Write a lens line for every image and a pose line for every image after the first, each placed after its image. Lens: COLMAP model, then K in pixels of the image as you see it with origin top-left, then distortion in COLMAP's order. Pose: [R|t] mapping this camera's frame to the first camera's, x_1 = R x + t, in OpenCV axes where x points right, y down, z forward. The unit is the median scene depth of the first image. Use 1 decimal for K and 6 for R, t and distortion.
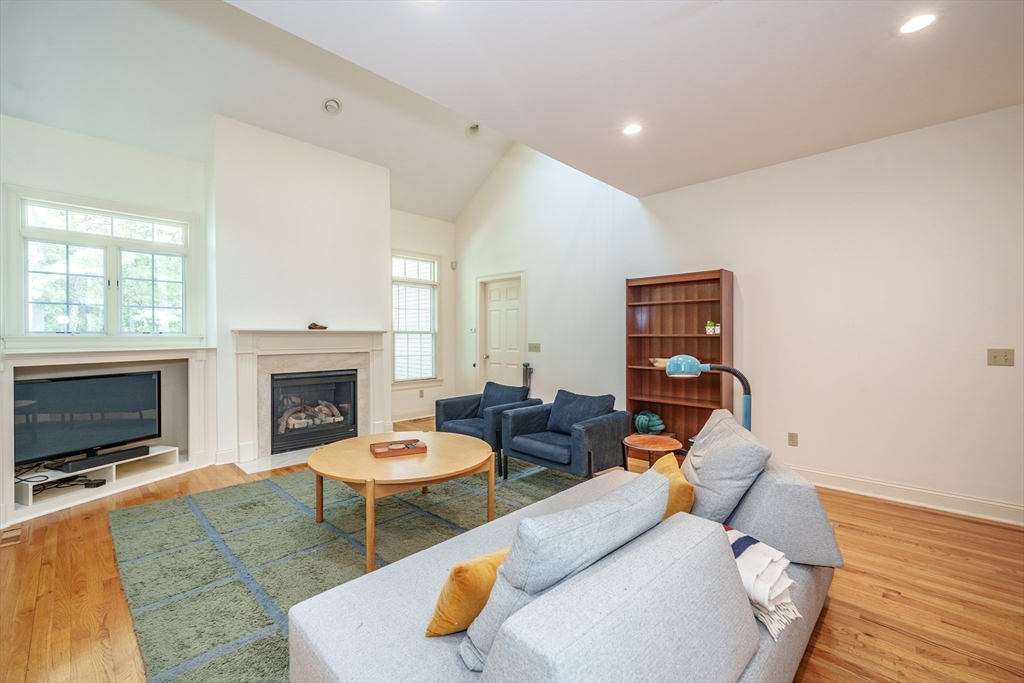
lens RADIAL K [[431.7, 0, 500.9], [0, 431.7, 337.6], [0, 0, 1]] dist [-0.001325, 0.000015]
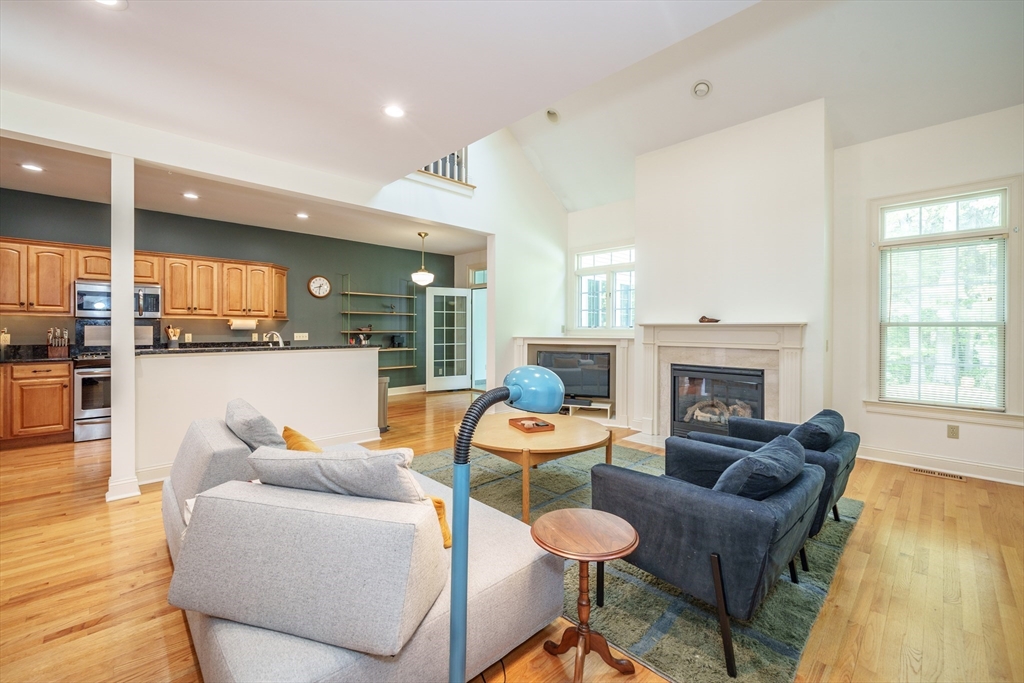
lens RADIAL K [[424.9, 0, 498.9], [0, 424.9, 327.7], [0, 0, 1]] dist [-0.002583, -0.000478]
pose [[-0.038922, -0.002401, -0.999239, 0.551780], [-0.007973, 0.999966, -0.002092, -0.001770], [0.999210, 0.007886, -0.038940, 0.579894]]
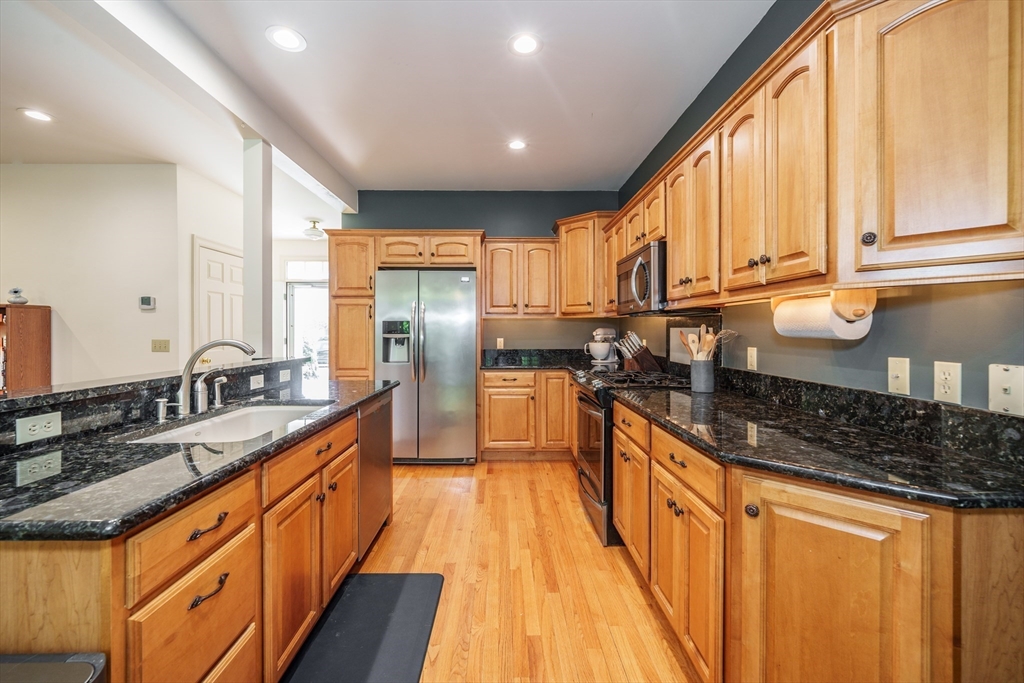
lens RADIAL K [[421.7, 0, 500.5], [0, 421.7, 331.3], [0, 0, 1]] dist [-0.002083, -0.000225]
pose [[-0.713893, -0.003013, 0.700249, -0.796488], [0.001872, 0.999979, 0.006211, -0.000051], [-0.700253, 0.005745, -0.713872, 0.138127]]
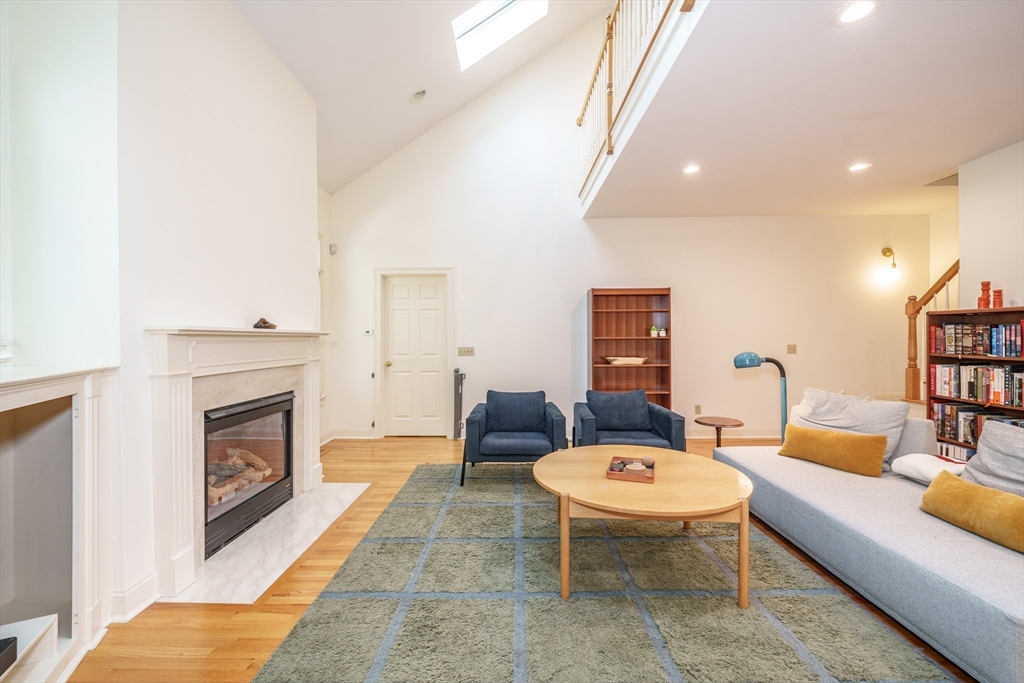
lens RADIAL K [[423.4, 0, 509.7], [0, 423.4, 335.3], [0, 0, 1]] dist [-0.002573, 0.000131]
pose [[0.711851, 0.002683, 0.702325, -0.607782], [0.007961, 0.999898, -0.011889, -0.000394], [-0.702285, 0.014054, 0.711757, 0.342943]]
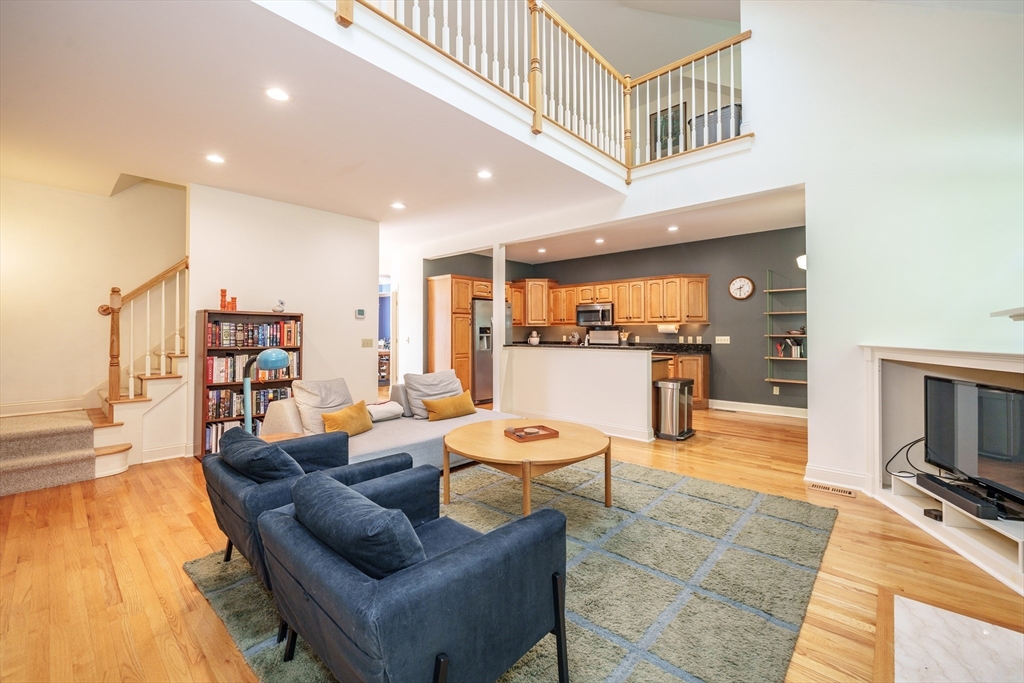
lens RADIAL K [[410.1, 0, 509.0], [0, 410.1, 329.0], [0, 0, 1]] dist [-0.001172, -0.000093]
pose [[-0.998983, 0.001564, -0.045057, -0.082545], [0.001690, 0.999995, -0.002754, -0.004205], [0.045053, -0.002828, -0.998981, 1.234436]]
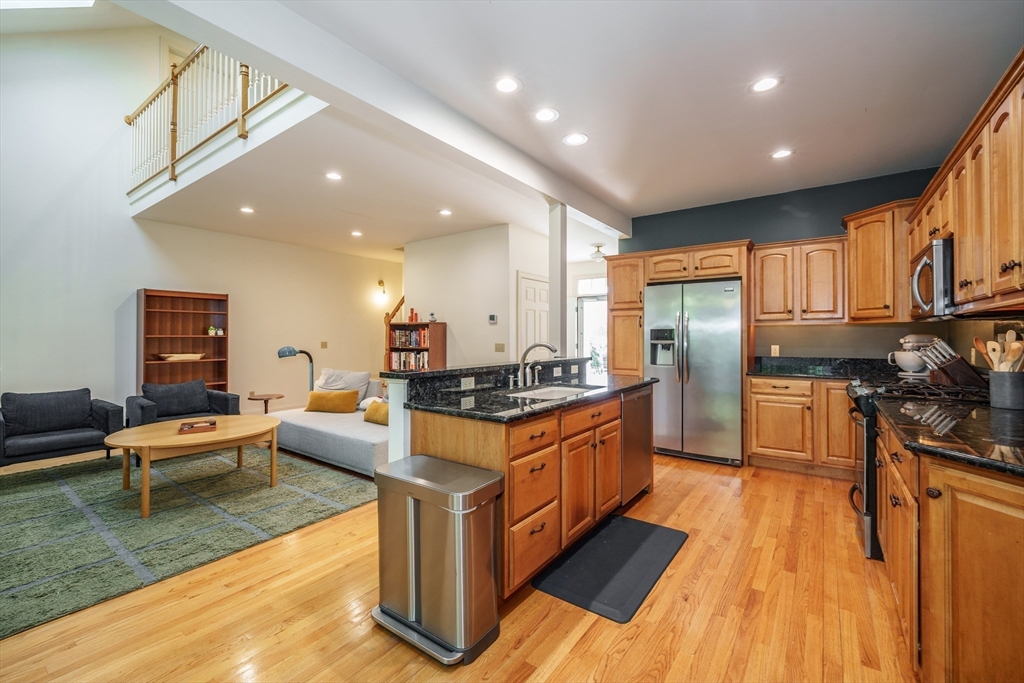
lens RADIAL K [[423.4, 0, 509.7], [0, 423.4, 335.3], [0, 0, 1]] dist [-0.002573, 0.000131]
pose [[-0.162128, 0.002928, 0.986765, -0.961791], [0.004152, 0.999989, -0.002285, -0.000673], [-0.986761, 0.003727, -0.162138, 0.187385]]
